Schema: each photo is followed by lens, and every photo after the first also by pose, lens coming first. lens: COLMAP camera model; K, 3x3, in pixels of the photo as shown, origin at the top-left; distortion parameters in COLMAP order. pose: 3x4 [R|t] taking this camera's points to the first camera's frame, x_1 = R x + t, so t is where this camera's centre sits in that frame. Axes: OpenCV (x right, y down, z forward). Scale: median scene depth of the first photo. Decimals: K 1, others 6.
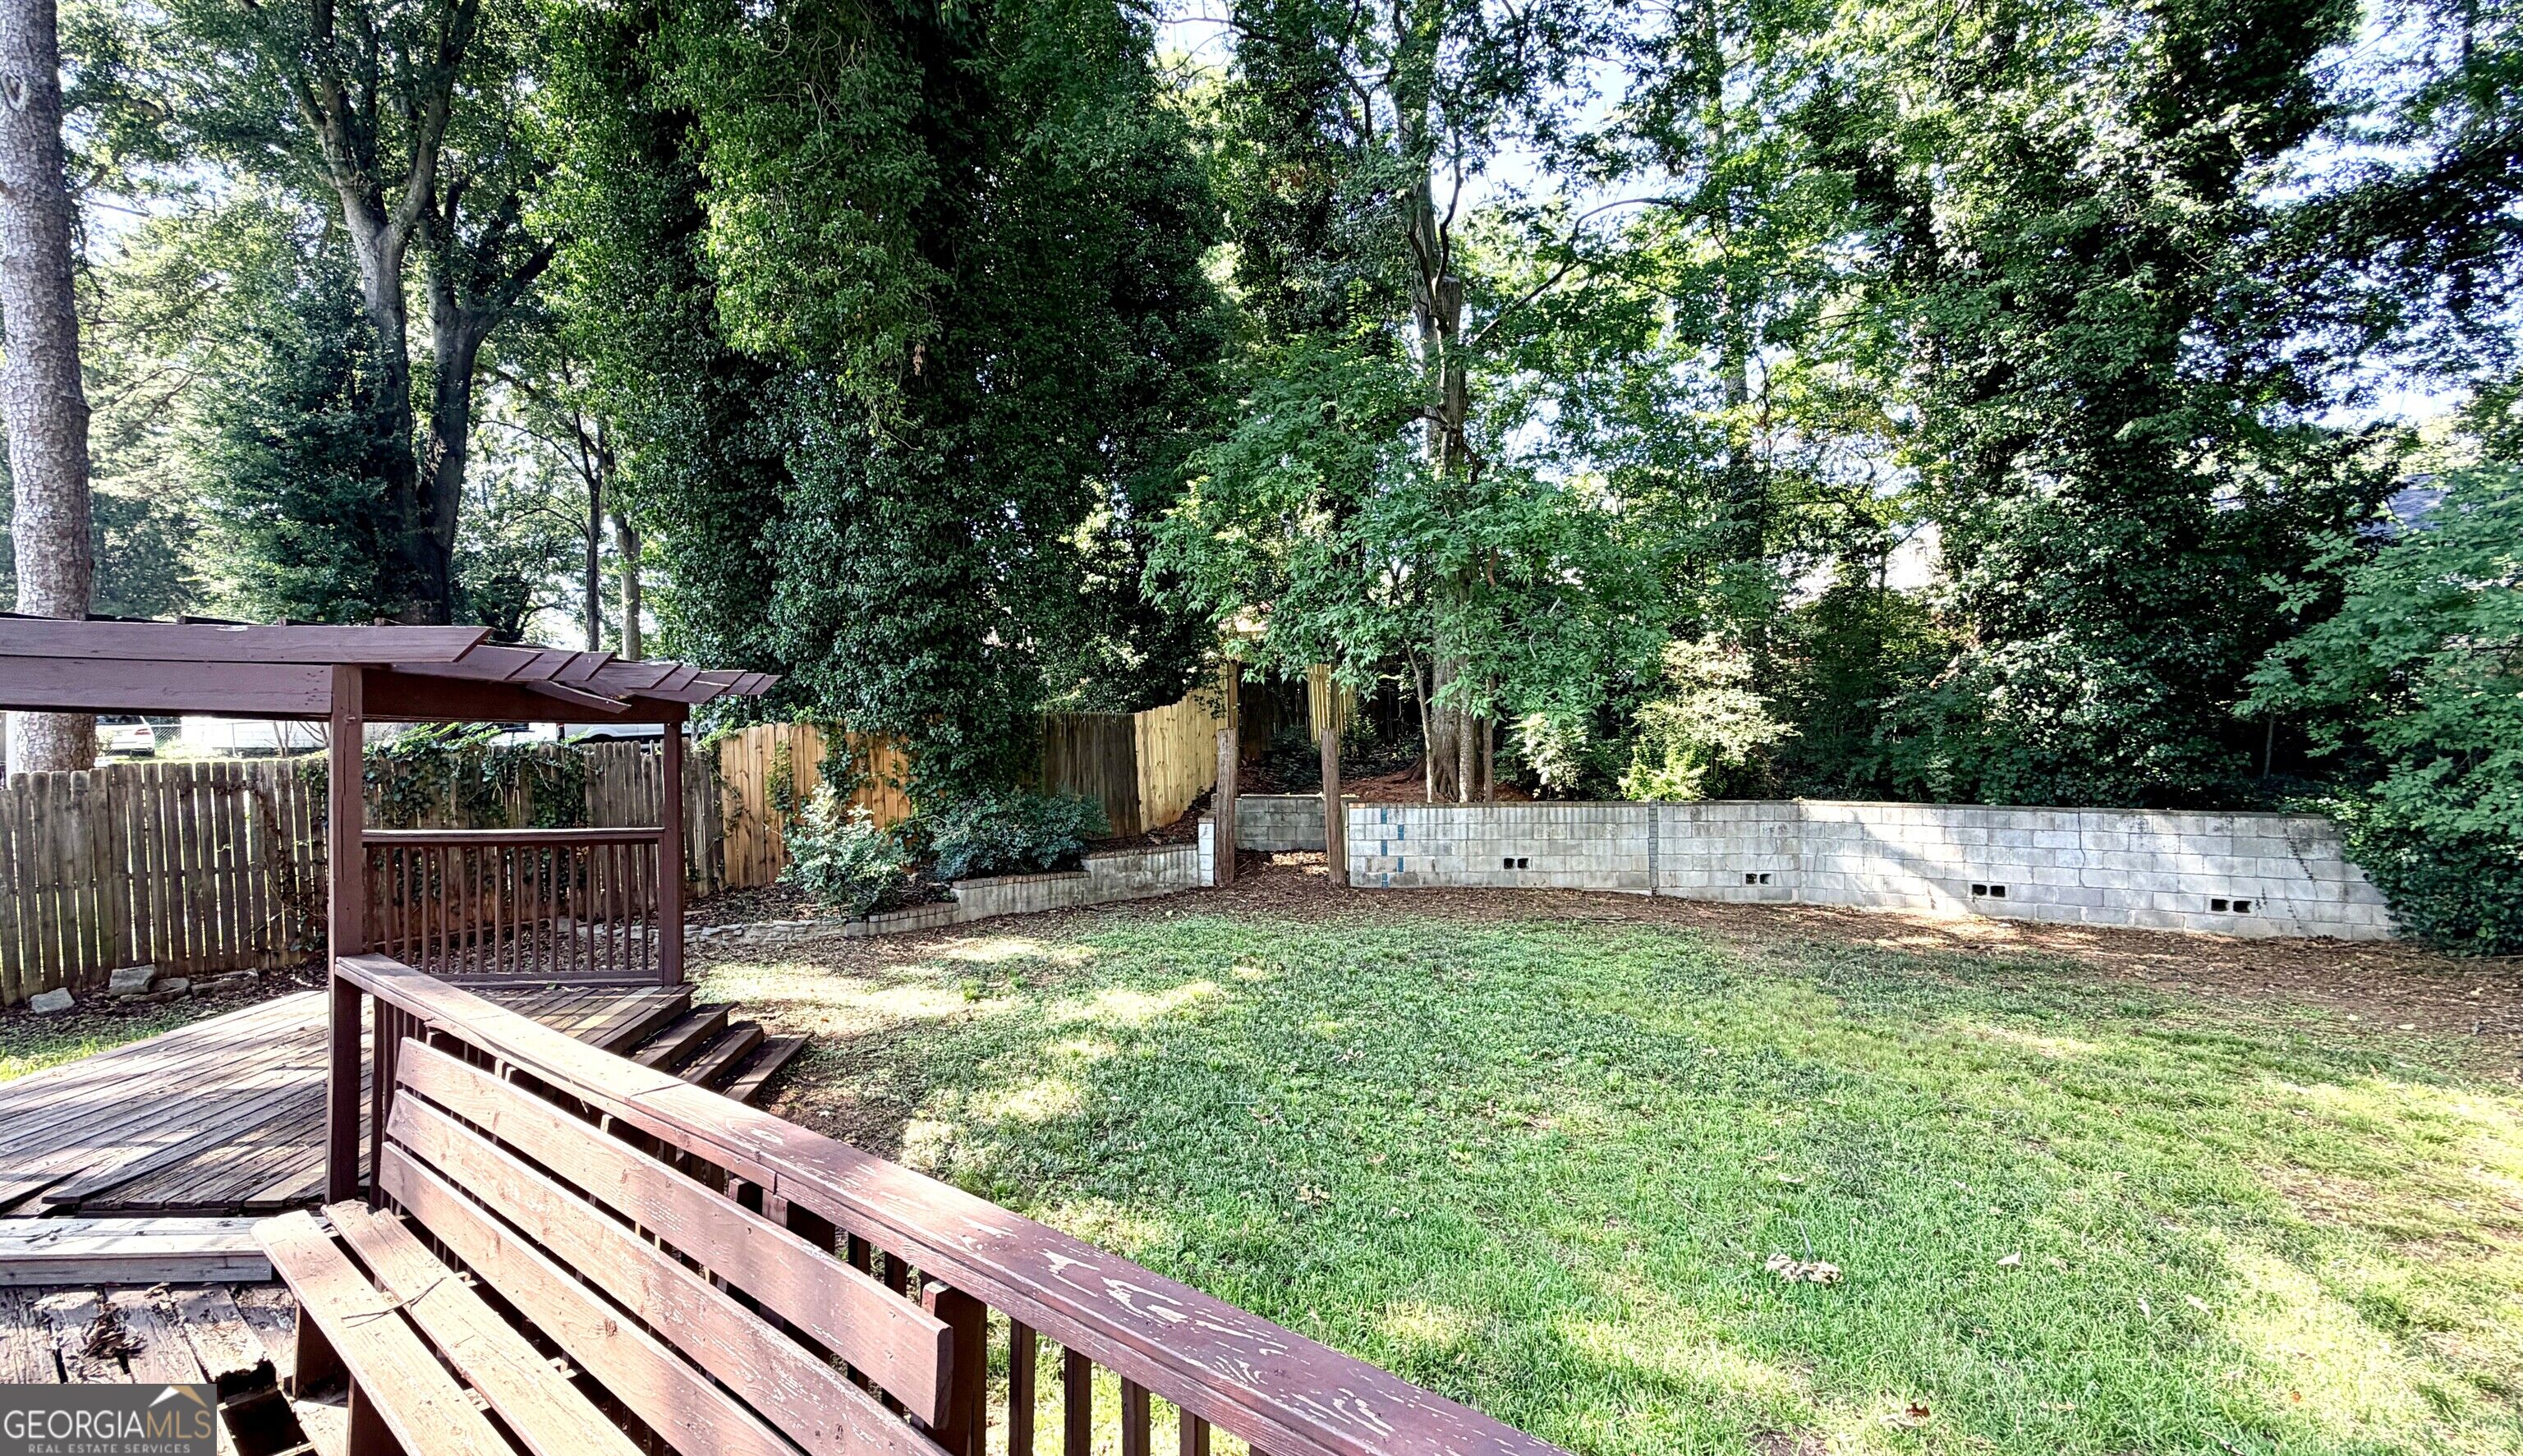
lens RADIAL K [[1100.1, 0, 1267.0], [0, 1100.1, 736.3], [0, 0, 1]] dist [-0.004496, 0.001395]
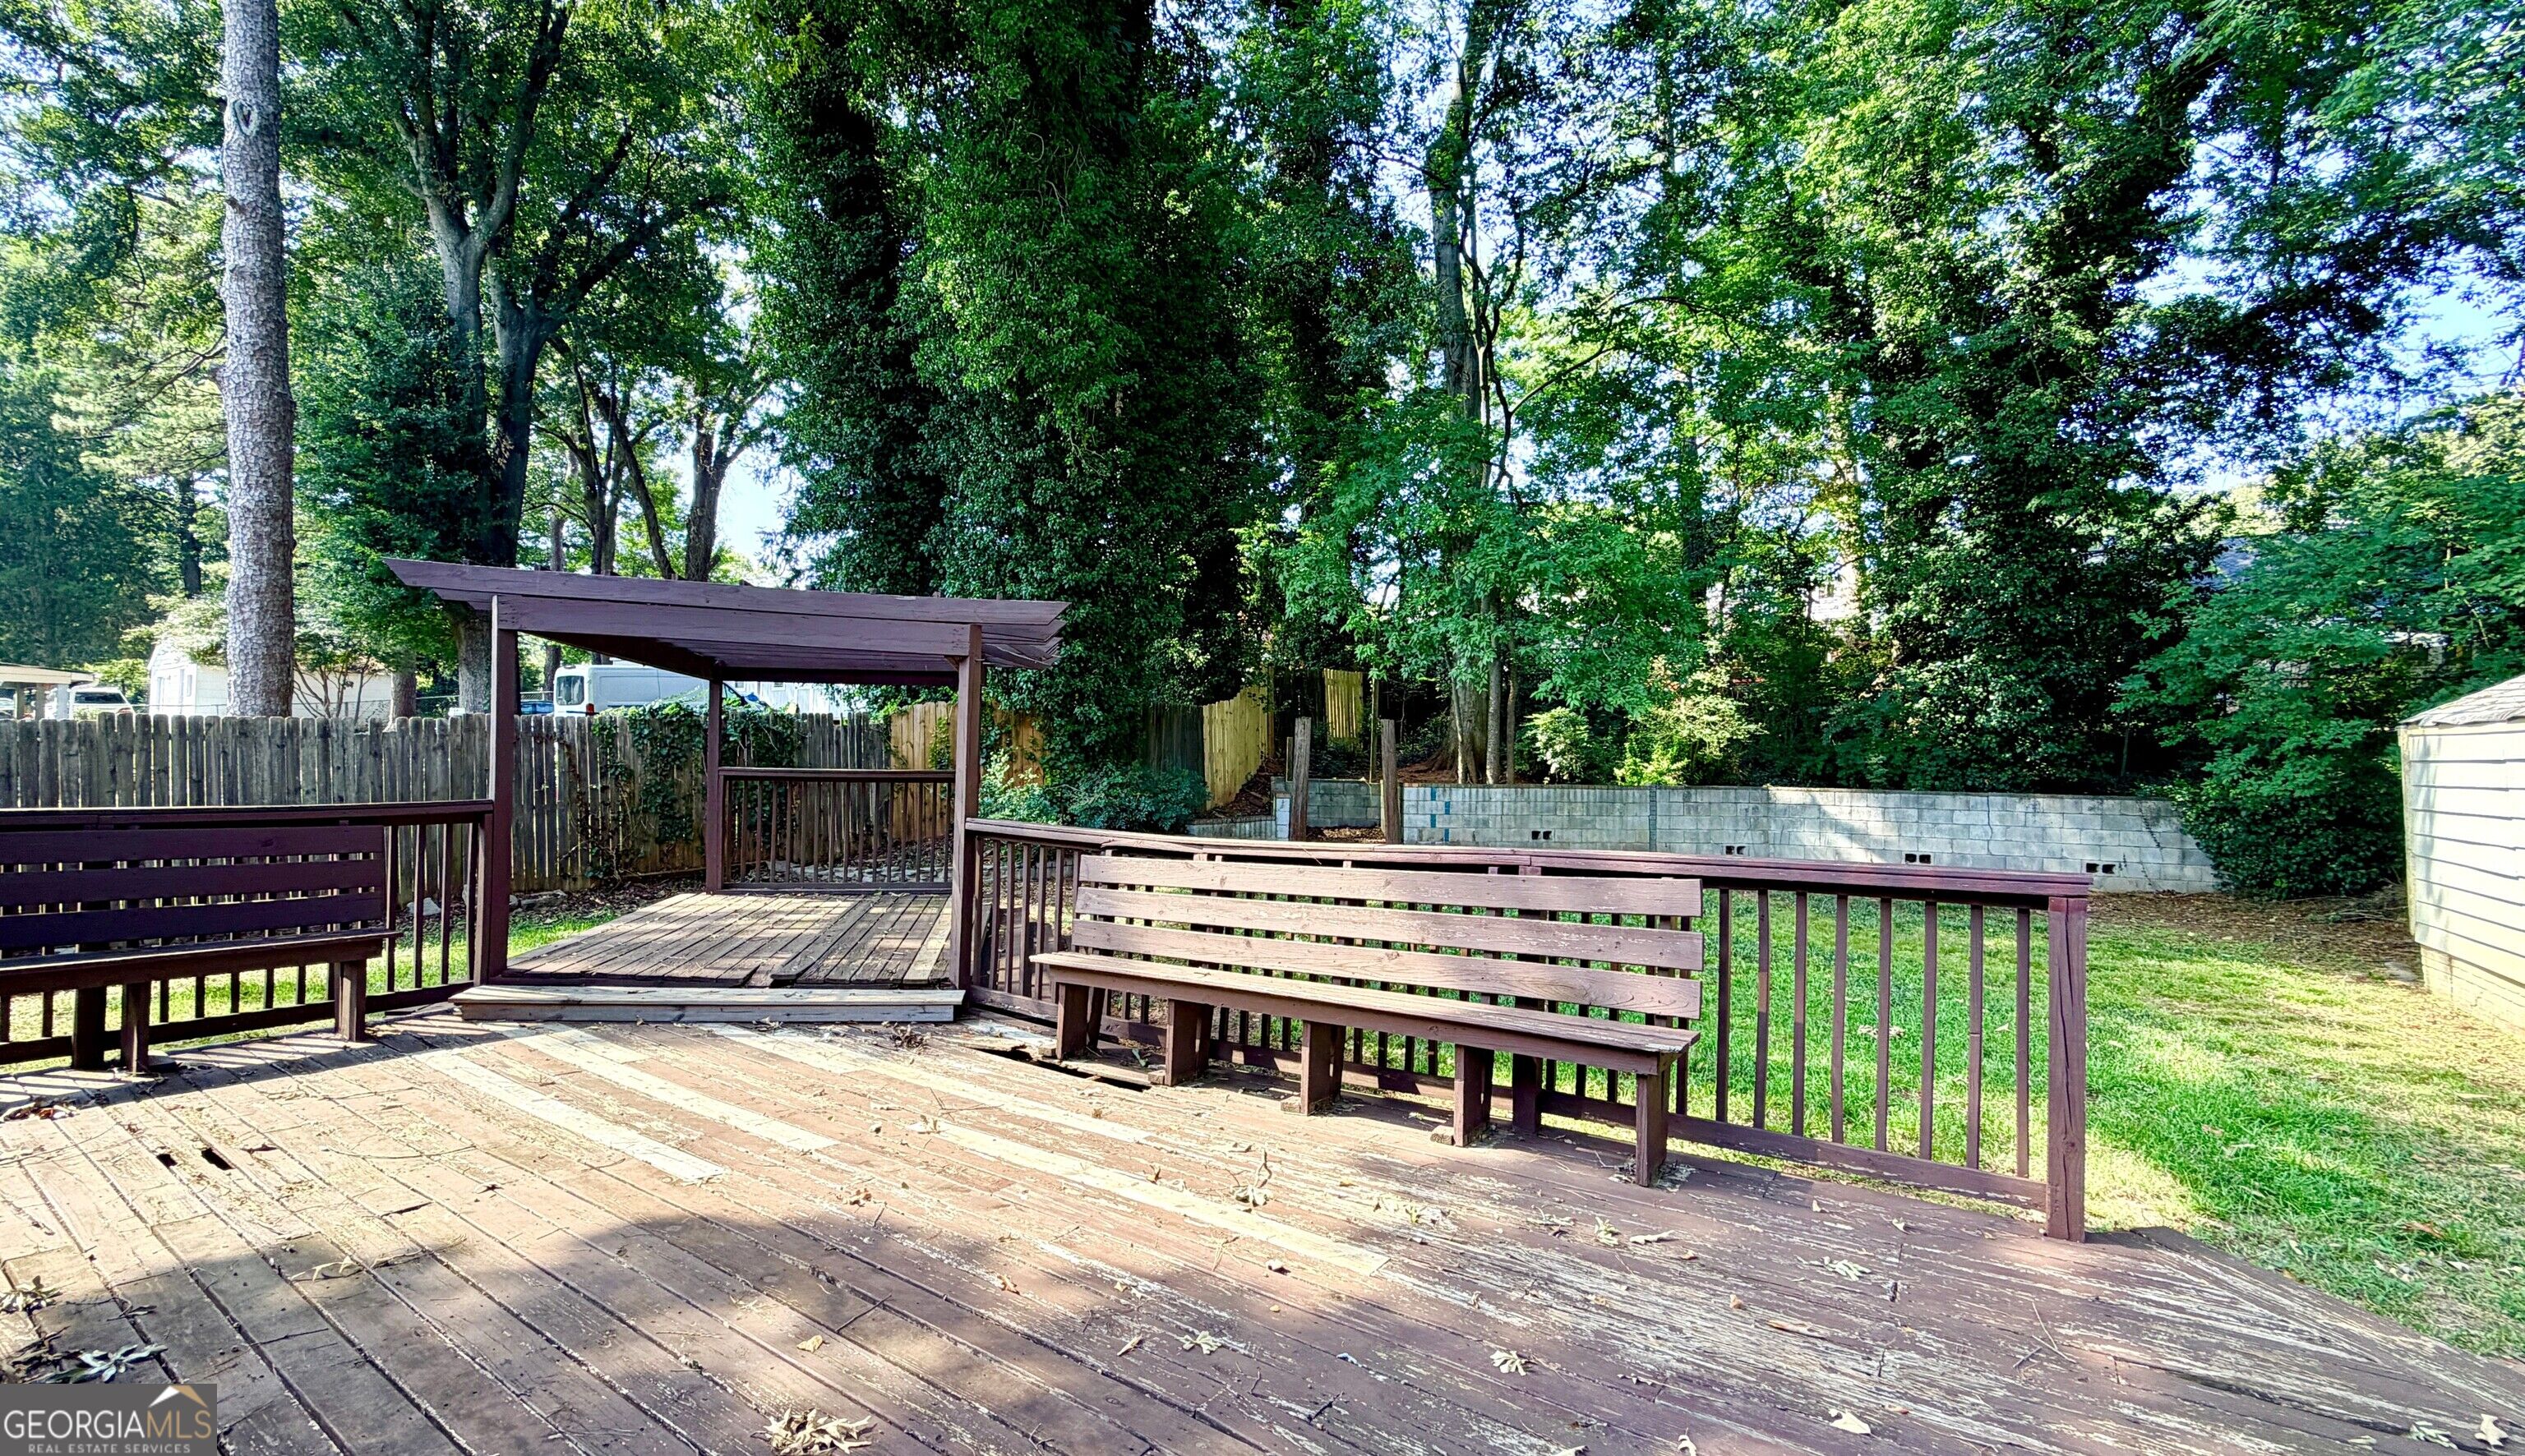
lens RADIAL K [[1100.9, 0, 1256.2], [0, 1100.9, 740.9], [0, 0, 1]] dist [-0.004496, 0.001395]
pose [[0.996187, 0.020770, 0.084730, -0.195709], [-0.019700, 0.999716, -0.013439, 0.036307], [-0.084985, 0.011719, 0.996313, -0.180058]]
